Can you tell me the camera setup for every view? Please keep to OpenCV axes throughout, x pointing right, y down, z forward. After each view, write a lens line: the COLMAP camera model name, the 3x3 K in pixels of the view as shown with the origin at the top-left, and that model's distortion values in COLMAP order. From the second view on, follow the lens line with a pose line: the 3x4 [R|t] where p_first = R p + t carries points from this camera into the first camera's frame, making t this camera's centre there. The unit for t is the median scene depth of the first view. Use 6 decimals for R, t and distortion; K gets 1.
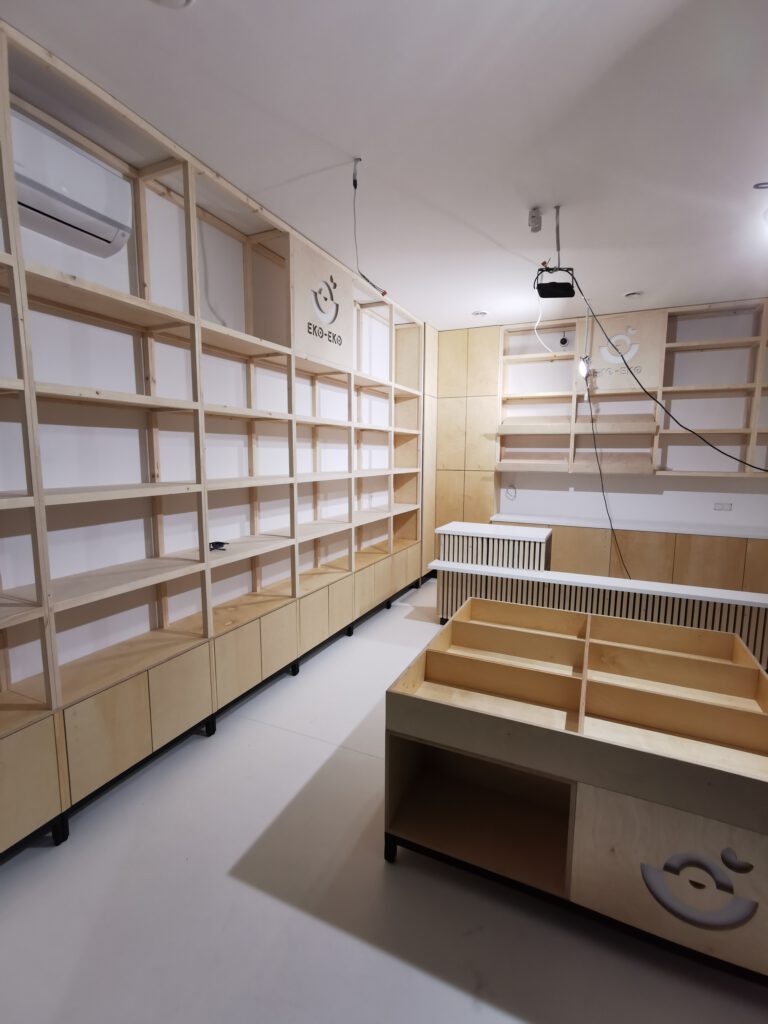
lens RADIAL K [[471.2, 0, 386.9], [0, 471.2, 512.1], [0, 0, 1]] dist [-0.015451, 0.016016]
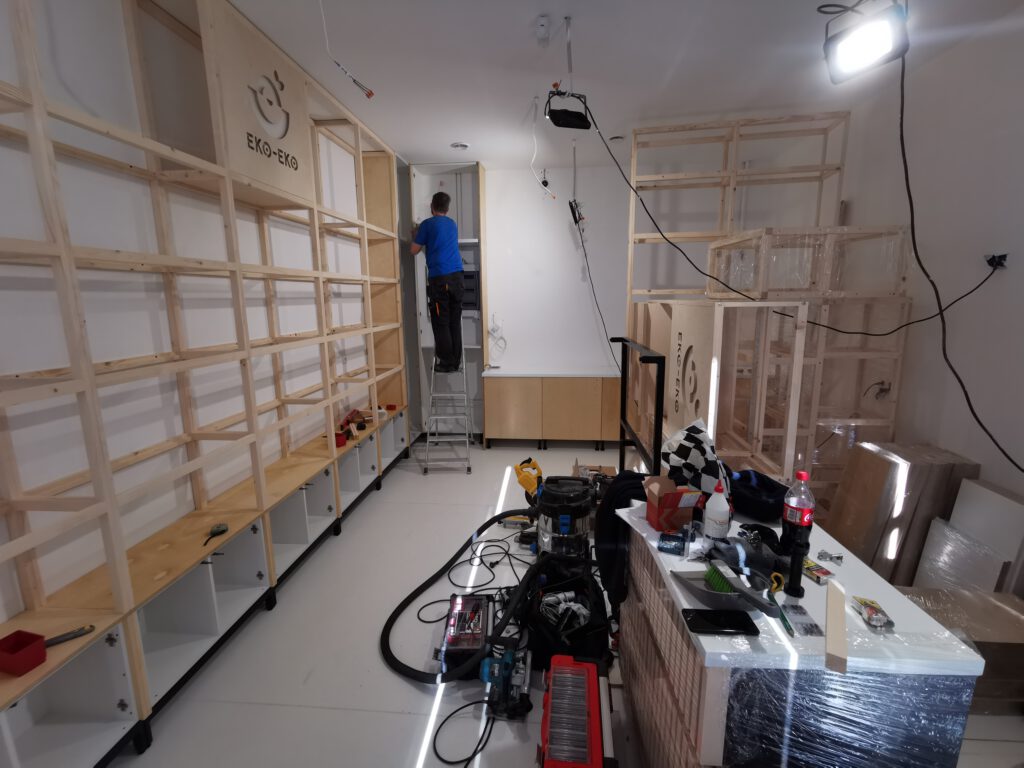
lens RADIAL K [[469.8, 0, 511.5], [0, 469.8, 381.0], [0, 0, 1]] dist [-0.013288, 0.012964]
pose [[0.940950, -0.077003, 0.329671, -0.043829], [0.059259, 0.996217, 0.063554, -0.039320], [-0.333318, -0.040266, 0.941954, 0.147194]]
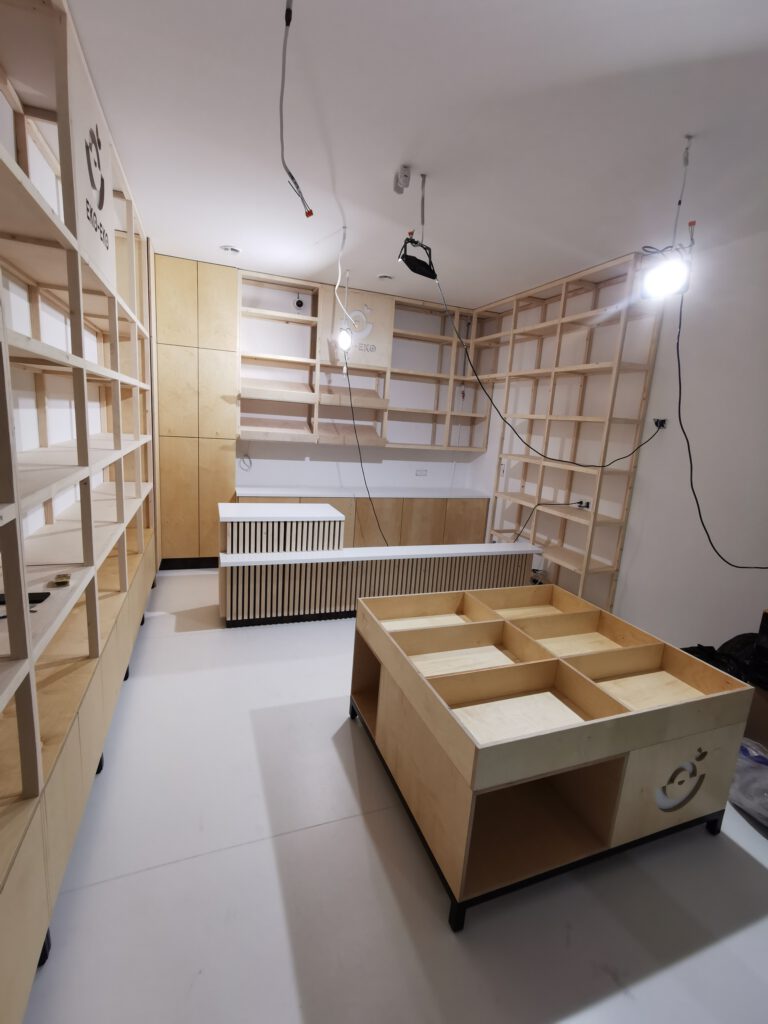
lens RADIAL K [[469.8, 0, 386.9], [0, 469.8, 511.9], [0, 0, 1]] dist [-0.013288, 0.012964]
pose [[0.696532, -0.096115, 0.711059, -0.296929], [0.024757, 0.993617, 0.110057, -0.059435], [-0.717098, -0.059054, 0.694466, 0.253711]]
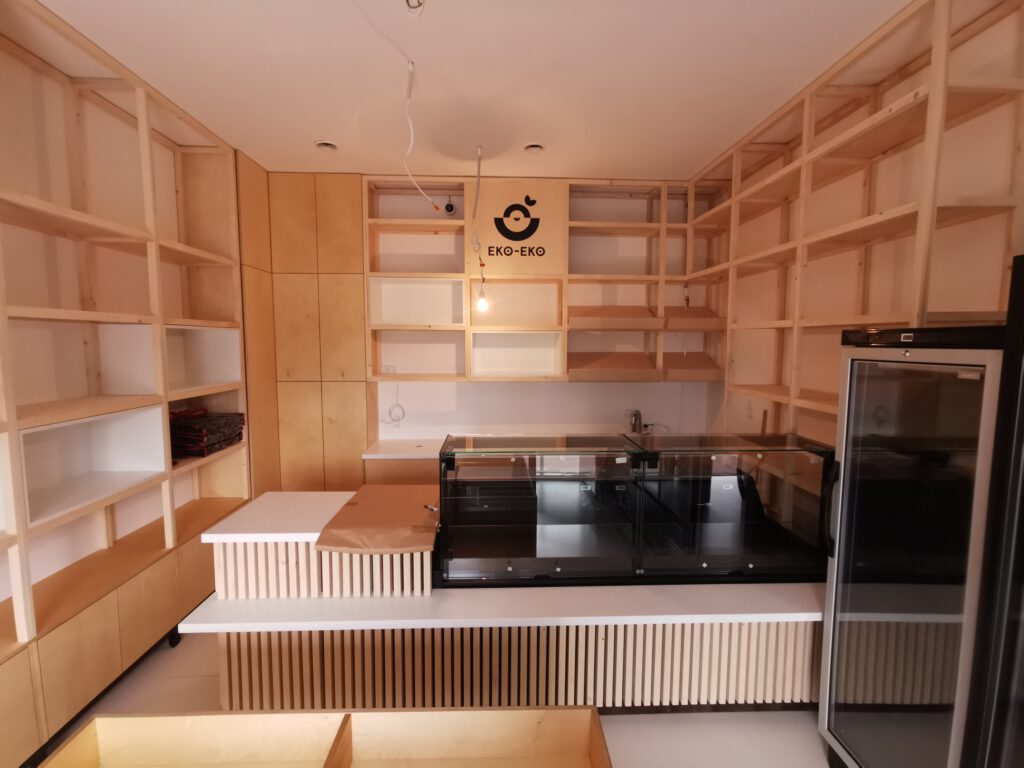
lens RADIAL K [[471.2, 0, 511.1], [0, 471.2, 381.0], [0, 0, 1]] dist [-0.015451, 0.016016]
pose [[0.888870, -0.042791, 0.456157, 0.143993], [0.059721, 0.997956, -0.022758, -0.083155], [-0.454251, 0.047471, 0.889608, 0.396301]]
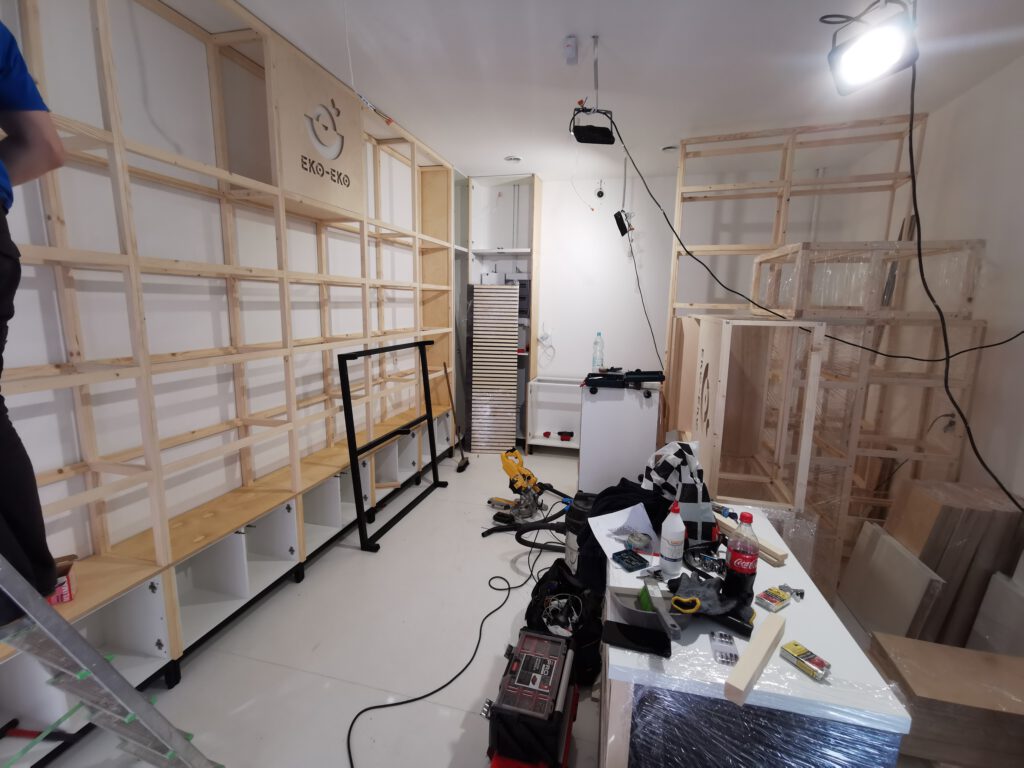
lens RADIAL K [[471.2, 0, 511.1], [0, 471.2, 381.0], [0, 0, 1]] dist [-0.015451, 0.016016]
pose [[0.984602, -0.019455, 0.173722, 0.032618], [0.012055, 0.998978, 0.043553, -0.039014], [-0.174392, -0.040788, 0.983831, 0.104983]]
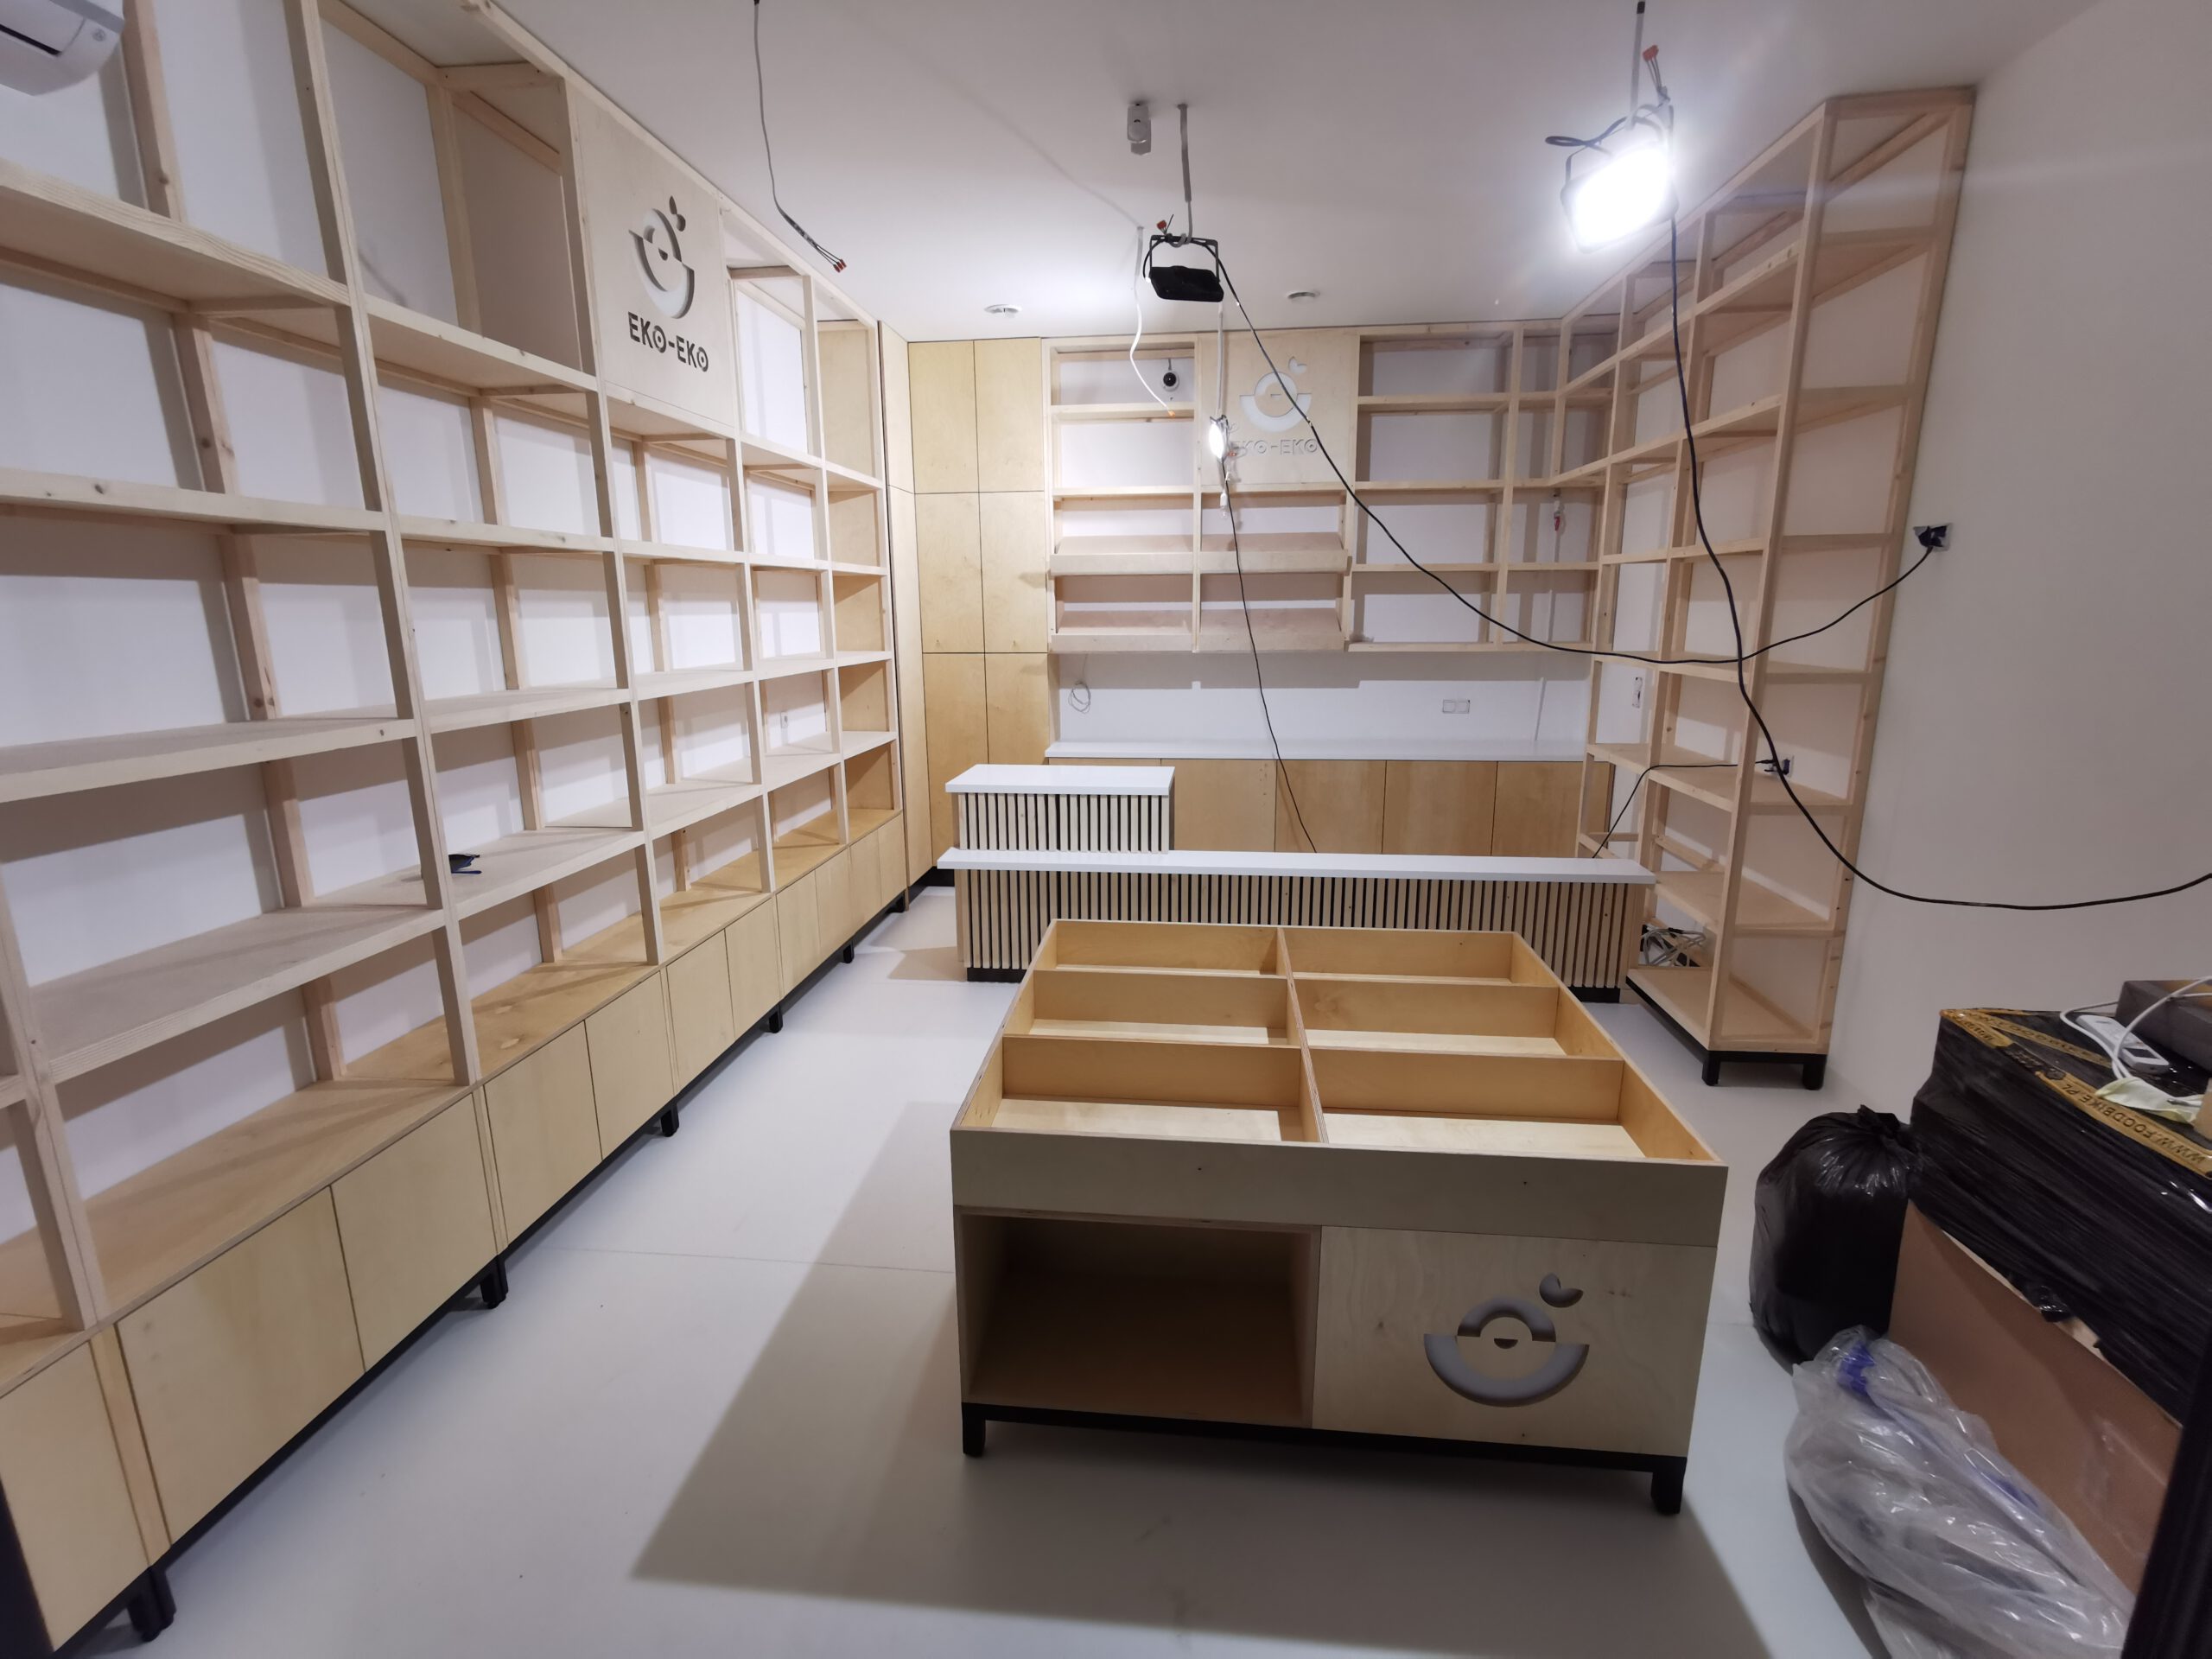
lens RADIAL K [[1017.9, 0, 1104.1], [0, 1017.9, 822.9], [0, 0, 1]] dist [-0.015451, 0.016016]
pose [[0.948264, -0.081110, 0.306946, -0.066950], [0.054718, 0.994101, 0.093647, -0.012323], [-0.312731, -0.072007, 0.947109, -0.013008]]
